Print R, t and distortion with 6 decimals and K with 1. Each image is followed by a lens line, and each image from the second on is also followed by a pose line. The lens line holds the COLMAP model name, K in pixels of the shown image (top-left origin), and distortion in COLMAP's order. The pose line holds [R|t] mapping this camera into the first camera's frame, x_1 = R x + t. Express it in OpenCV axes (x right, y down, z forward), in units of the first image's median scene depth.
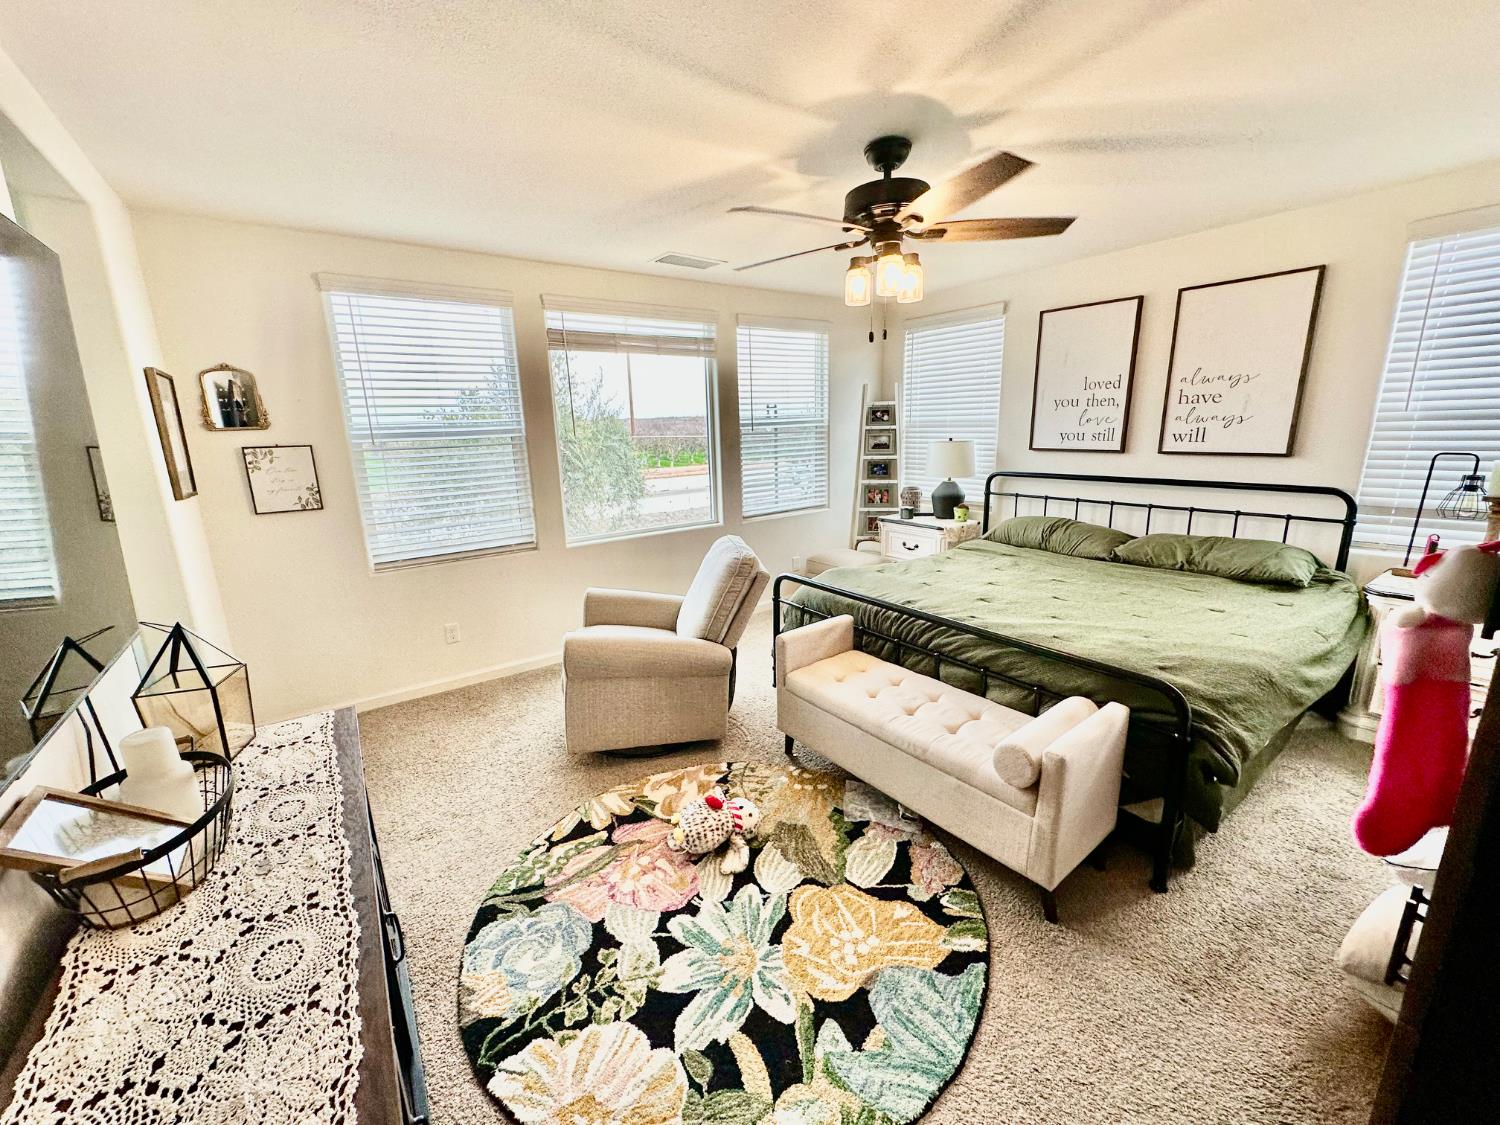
lens RADIAL K [[597.9, 0, 747.0], [0, 597.9, 562.5], [0, 0, 1]] dist [-0.001988, 0.000254]
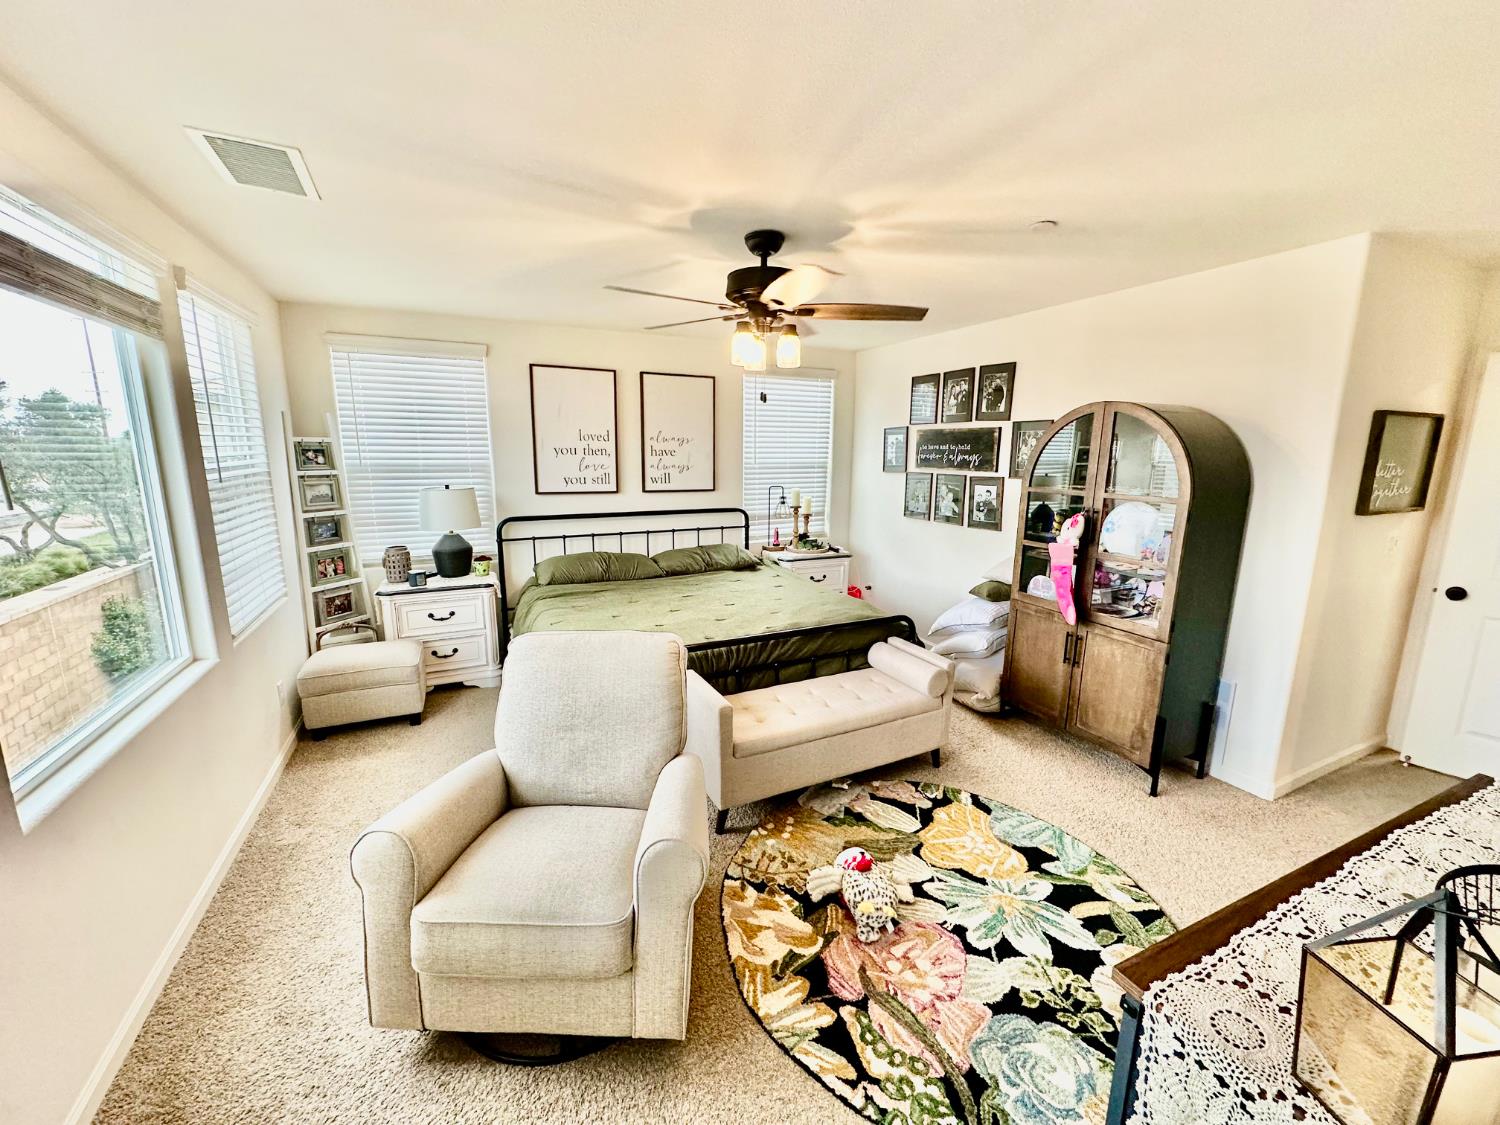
lens RADIAL K [[597.9, 0, 748.4], [0, 597.9, 564.5], [0, 0, 1]] dist [-0.001988, 0.000254]
pose [[0.174856, -0.157757, 0.971873, -0.996335], [0.211815, 0.969996, 0.119343, -0.236226], [-0.961540, 0.184989, 0.203025, 0.936394]]
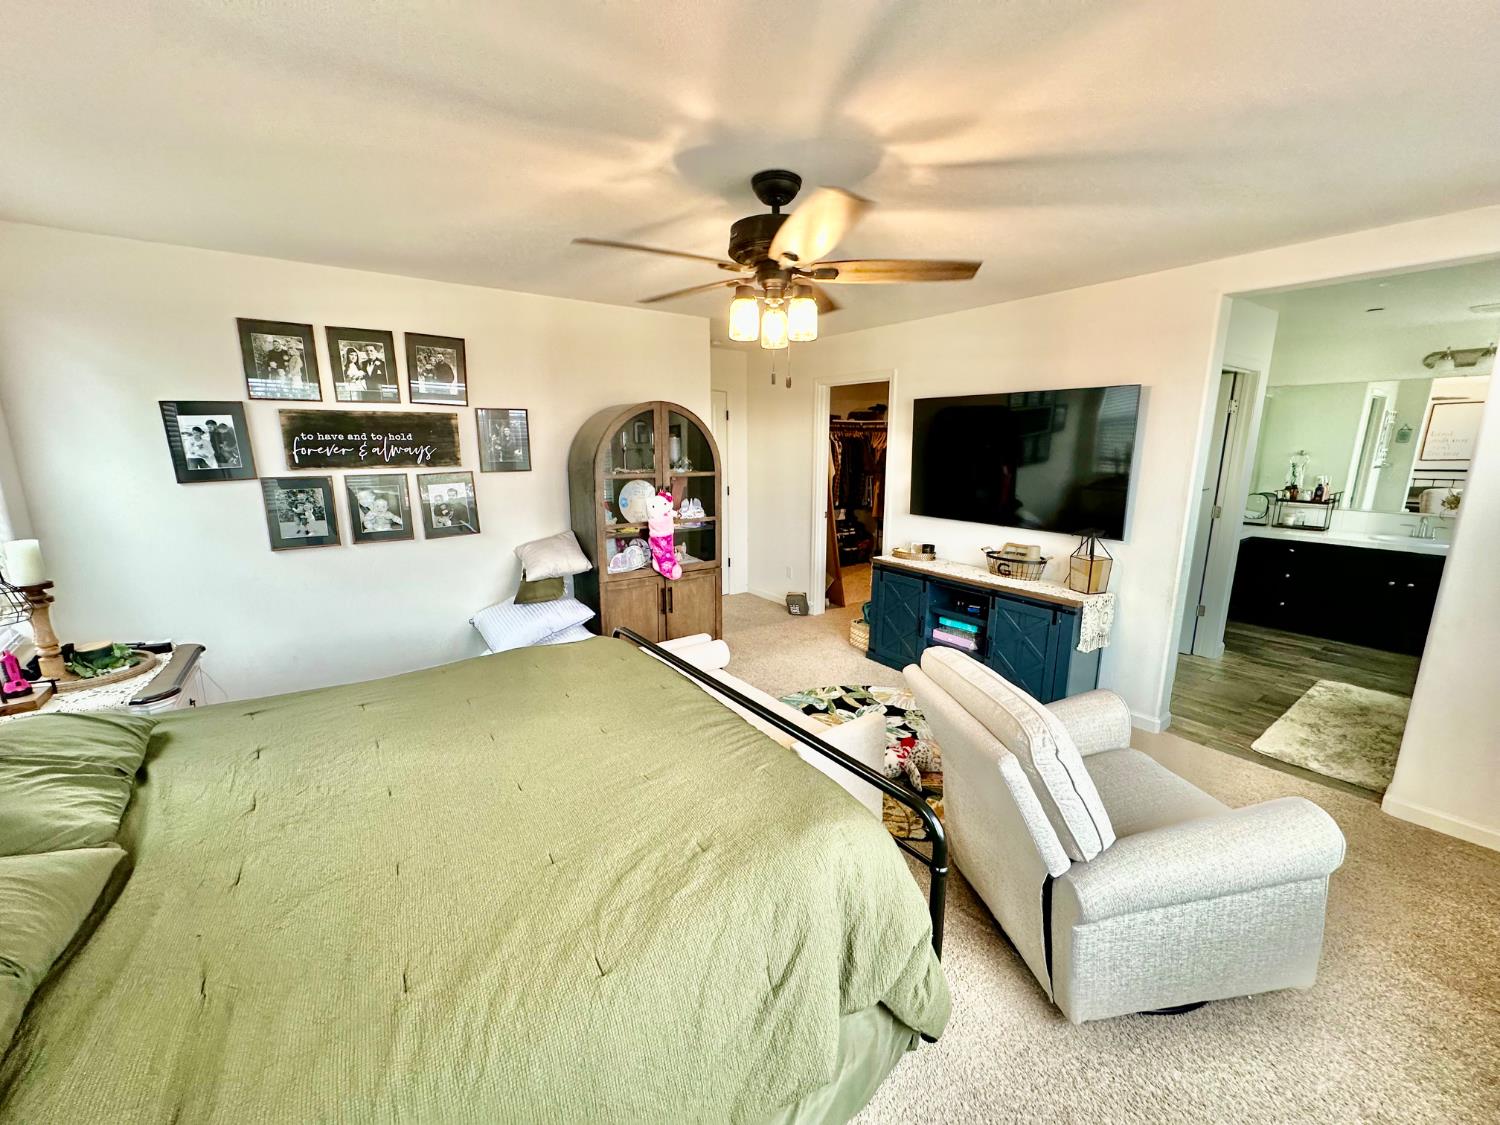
lens RADIAL K [[597.9, 0, 749.4], [0, 597.9, 566.3], [0, 0, 1]] dist [-0.001988, 0.000254]
pose [[-0.999543, 0.030180, -0.001979, 0.303934], [0.026458, 0.904216, 0.426255, -0.560944], [0.014654, 0.426007, -0.904601, 2.133948]]
